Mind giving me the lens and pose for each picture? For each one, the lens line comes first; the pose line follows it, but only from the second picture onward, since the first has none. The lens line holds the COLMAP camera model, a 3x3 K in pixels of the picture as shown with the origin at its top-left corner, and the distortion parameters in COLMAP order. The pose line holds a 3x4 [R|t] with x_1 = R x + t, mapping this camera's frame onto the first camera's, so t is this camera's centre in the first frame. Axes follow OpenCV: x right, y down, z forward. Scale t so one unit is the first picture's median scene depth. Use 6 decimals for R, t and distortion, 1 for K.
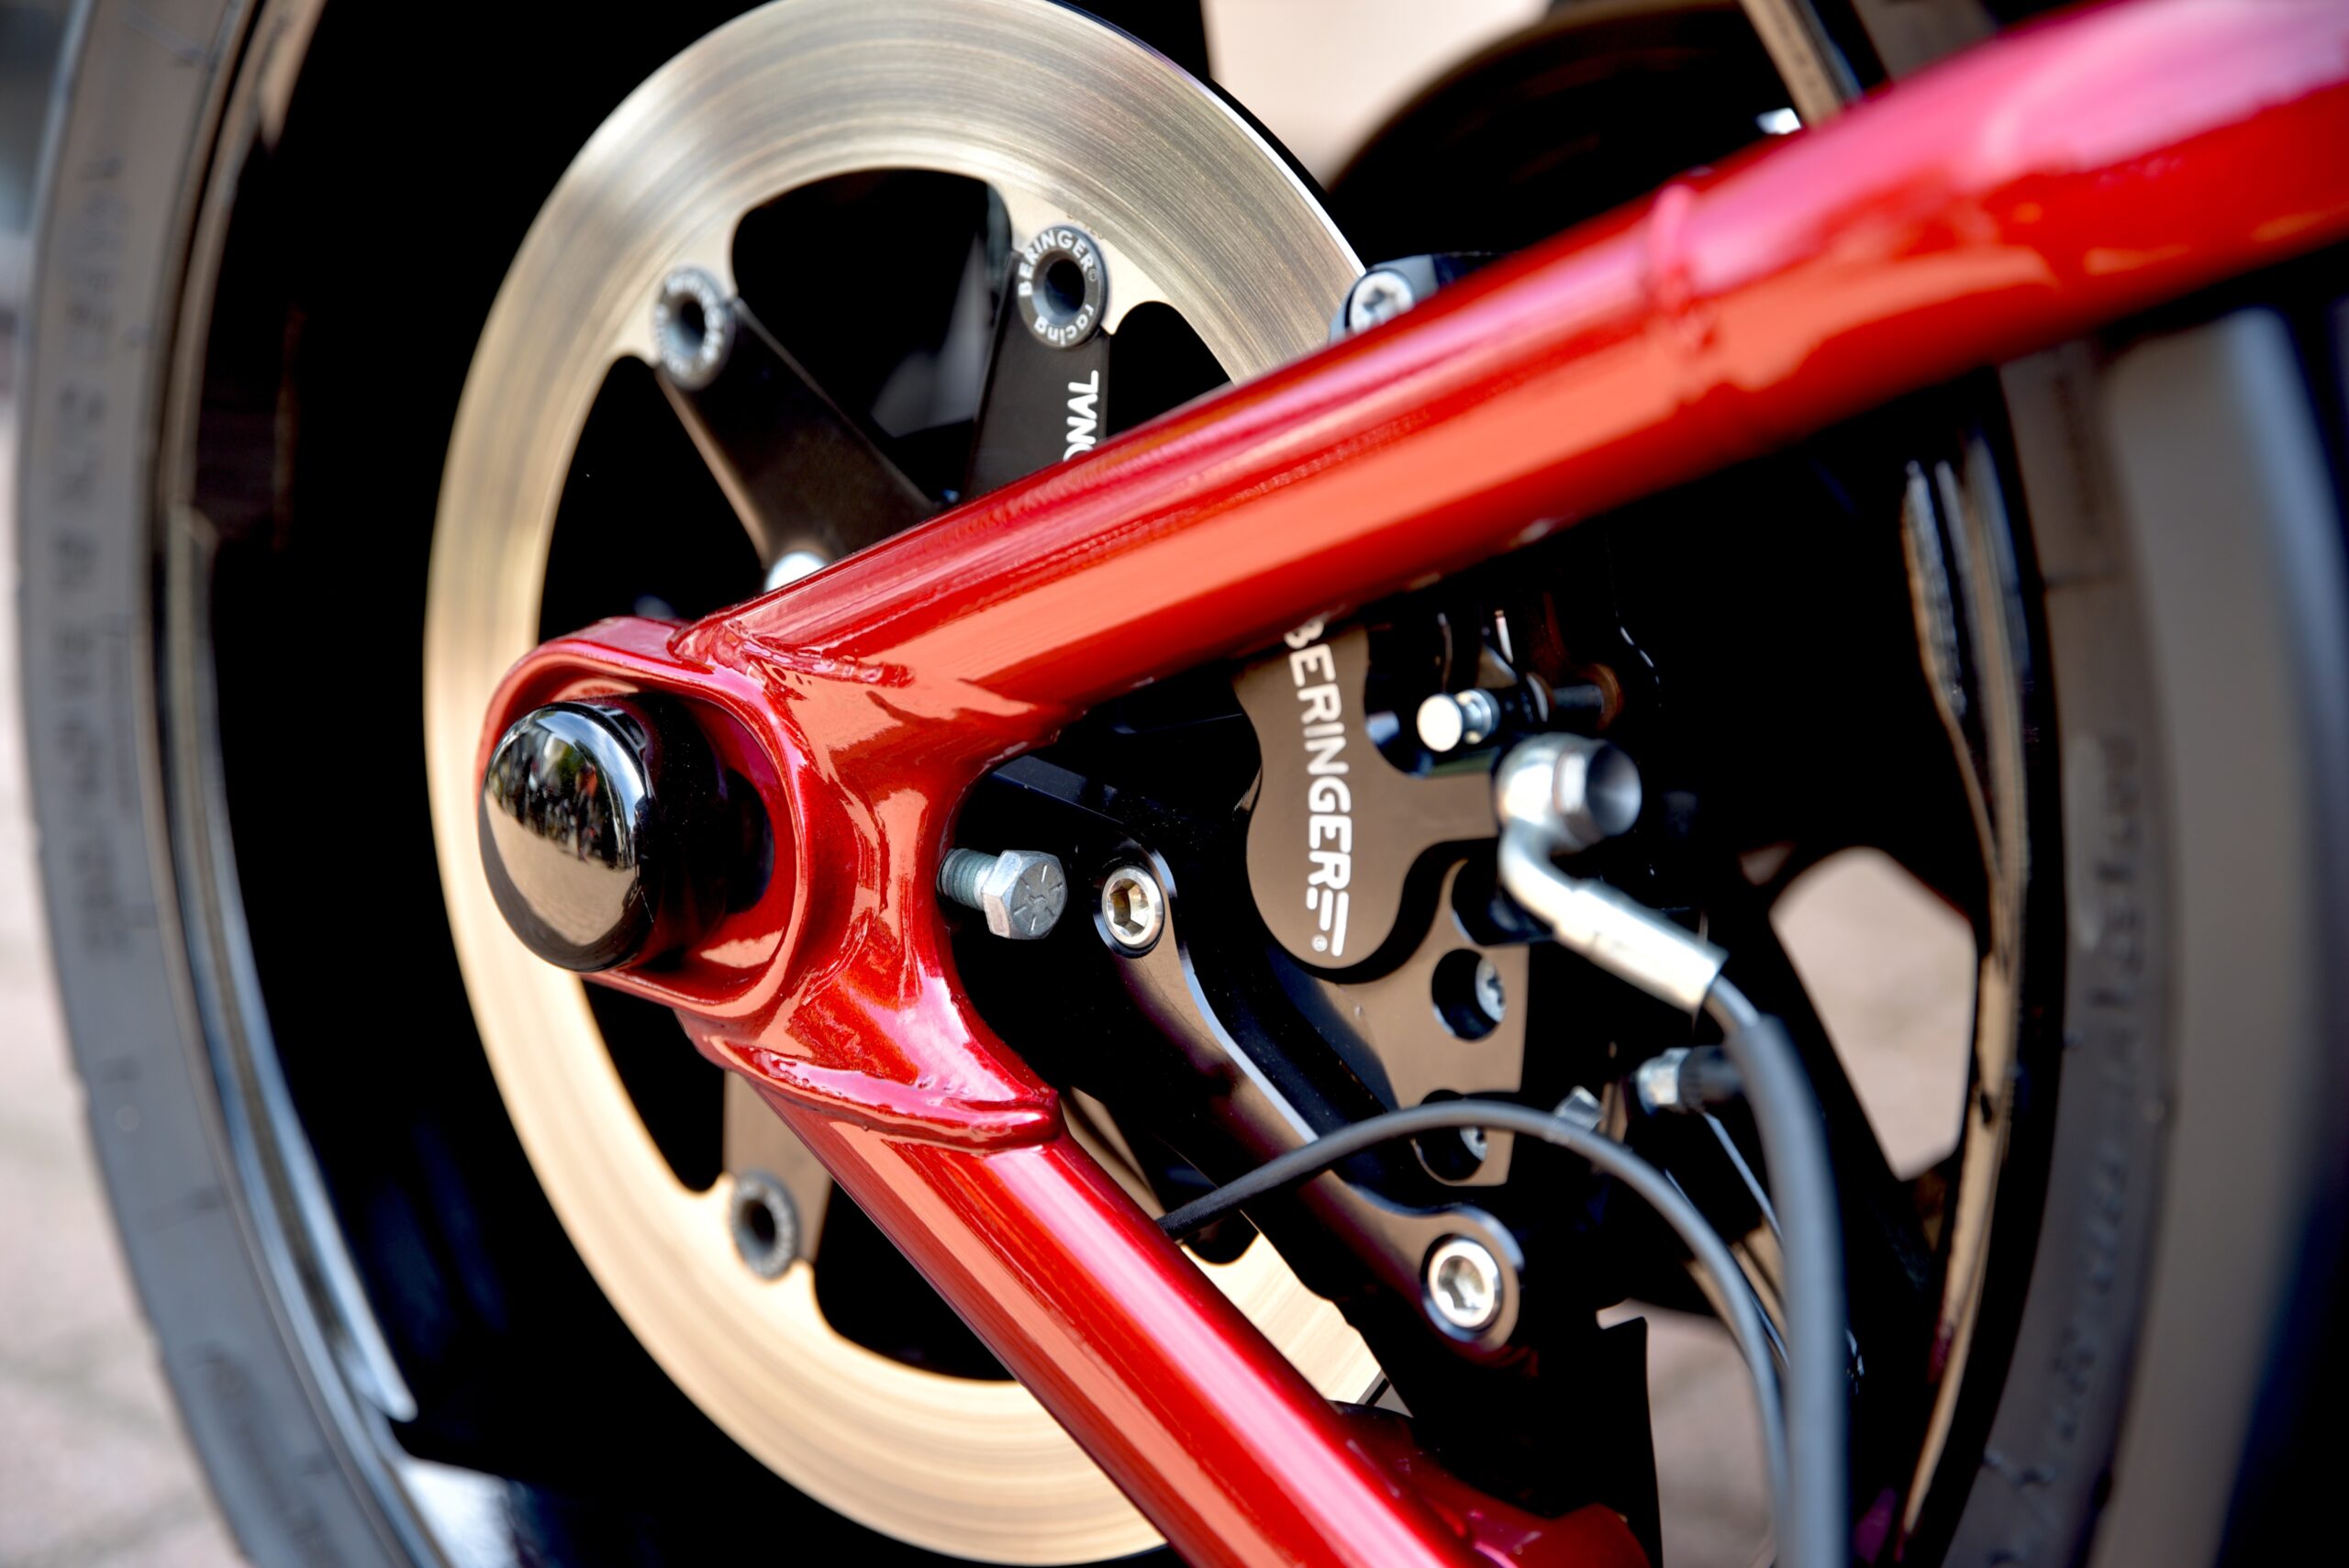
lens RADIAL K [[4239.9, 0, 1169.8], [0, 4239.9, 782.9], [0, 0, 1]] dist [0.228037, 0.000000]
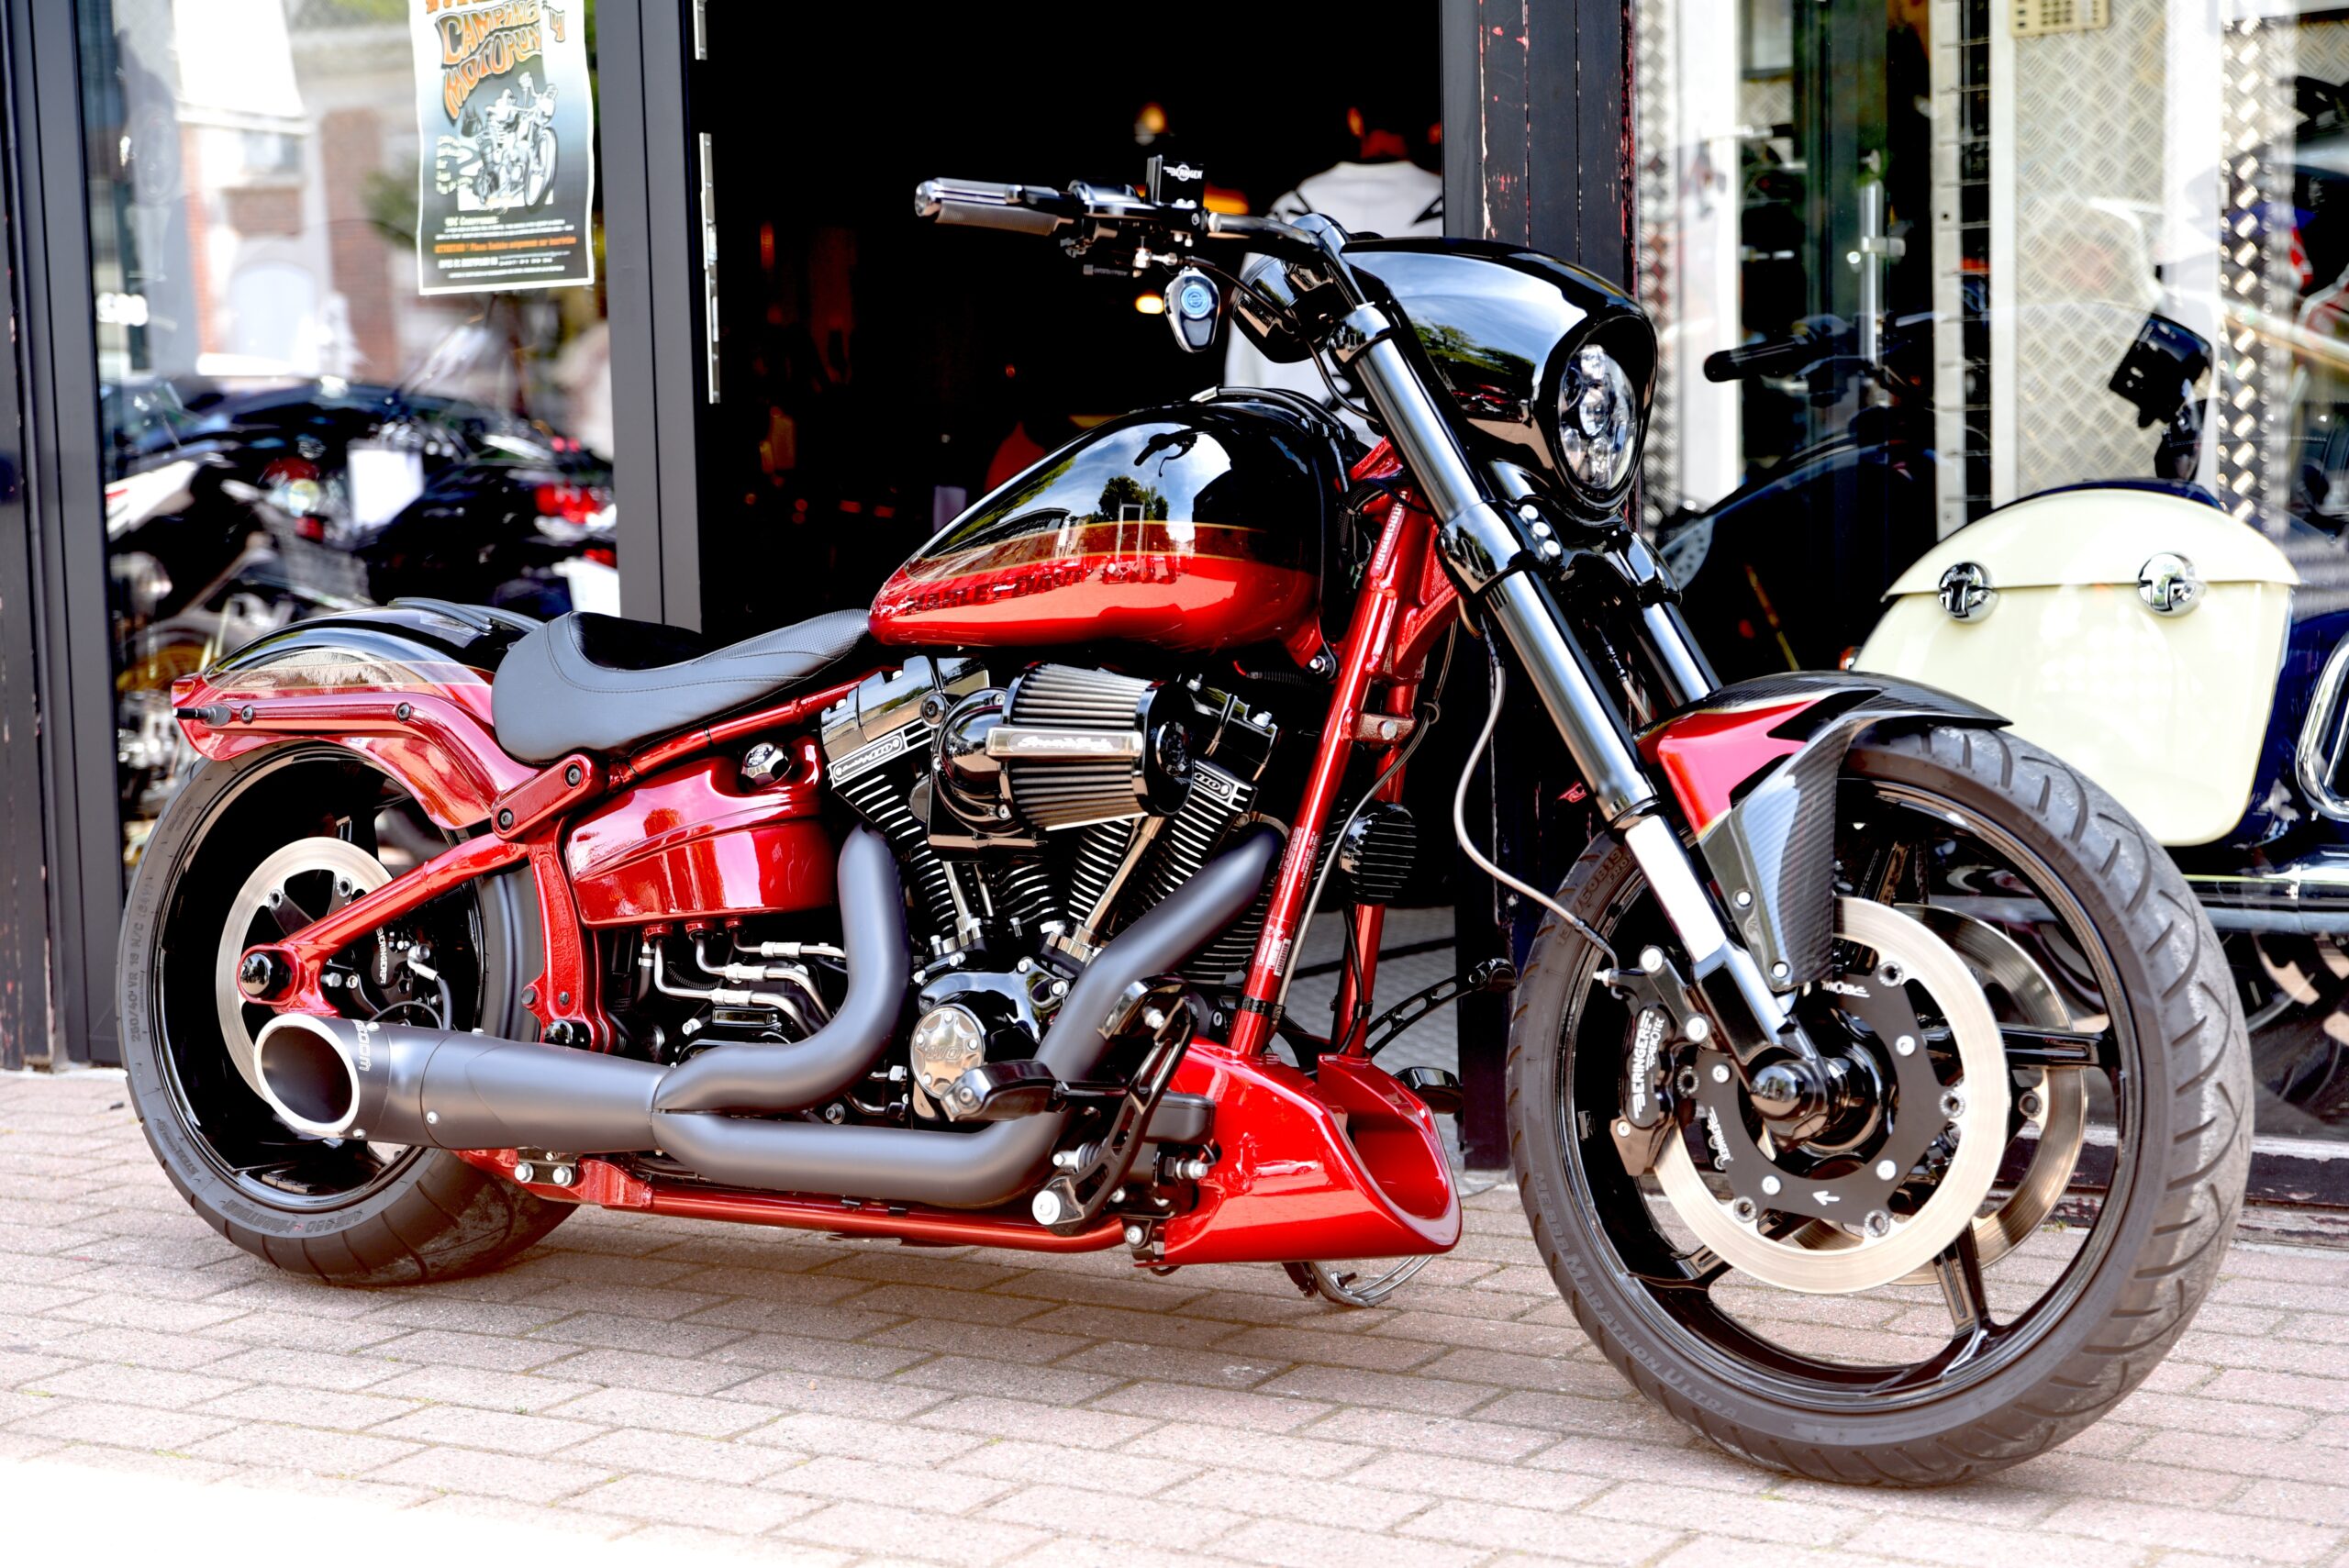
lens RADIAL K [[3897.6, 0, 1185.5], [0, 3897.6, 767.9], [0, 0, 1]] dist [0.097441, 0.000000]
pose [[0.983246, 0.028127, 0.180098, 0.150564], [0.016491, 0.970245, -0.241562, 1.138306], [-0.181534, 0.240485, 0.953526, -4.799838]]
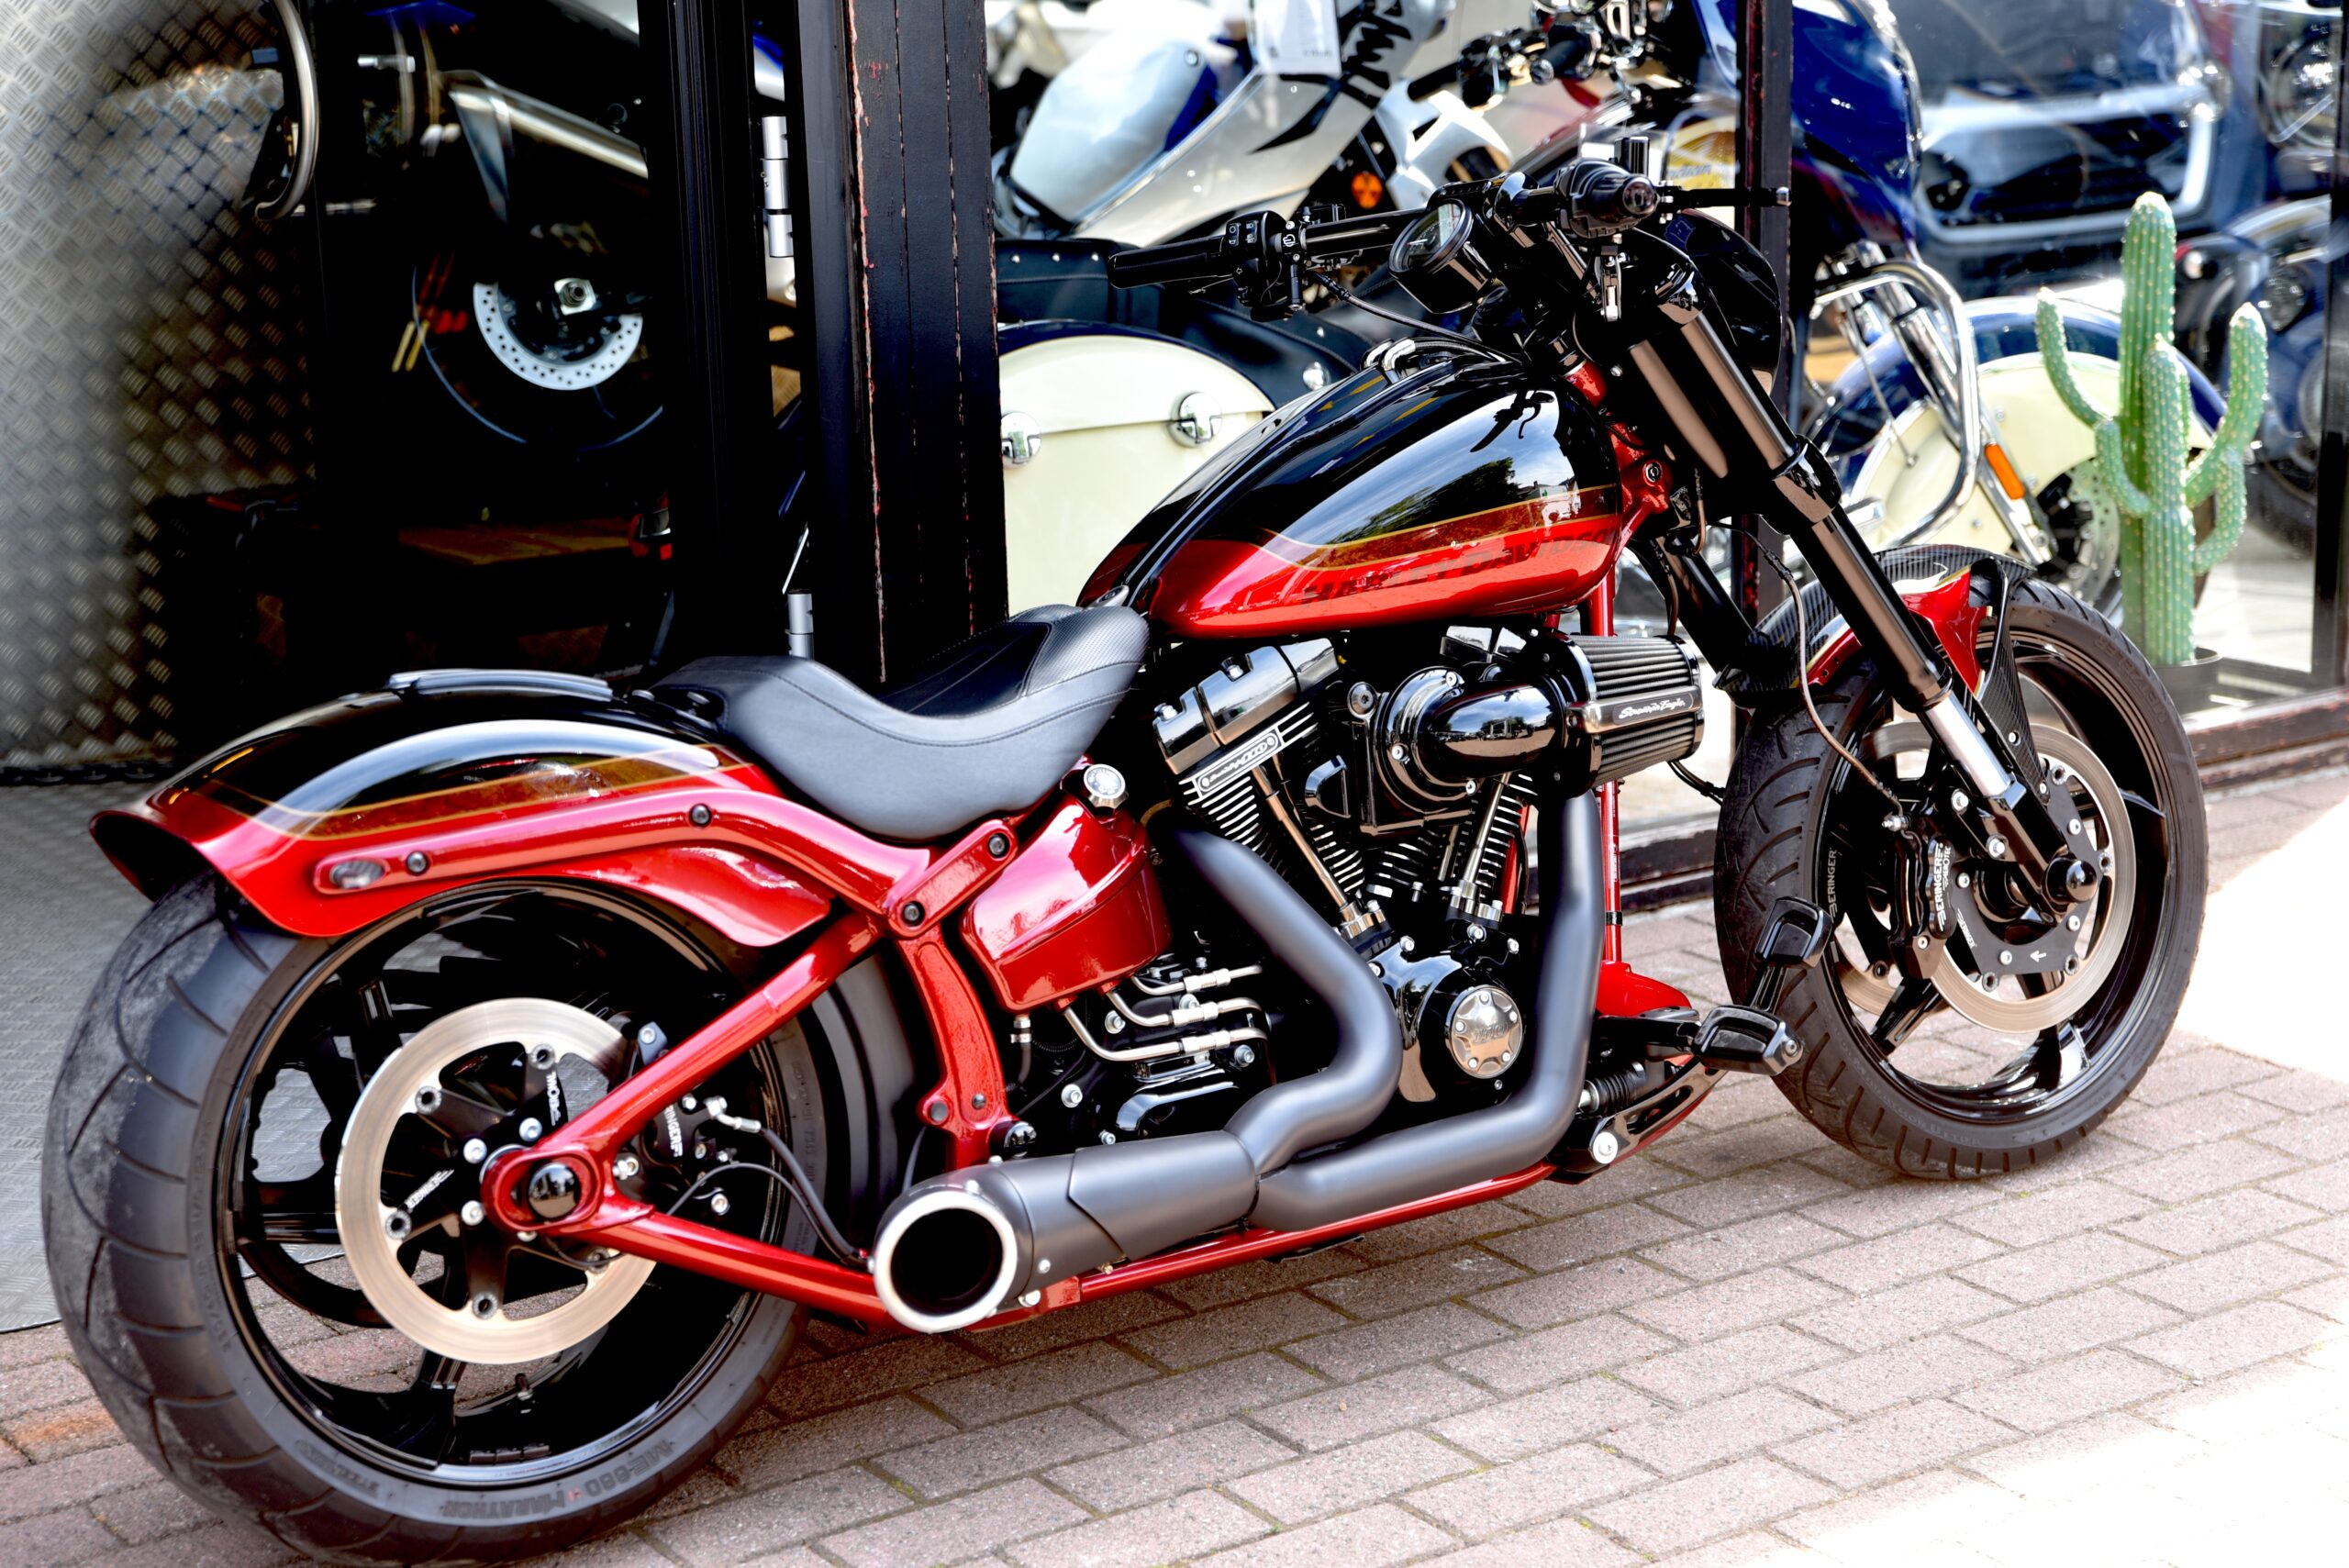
lens RADIAL K [[3897.6, 0, 1181.5], [0, 3897.6, 795.1], [0, 0, 1]] dist [0.097441, 0.000000]
pose [[0.217100, -0.156962, 0.963447, -4.160206], [0.300399, 0.949833, 0.087053, -0.580905], [-0.928778, 0.270519, 0.253360, -0.852512]]
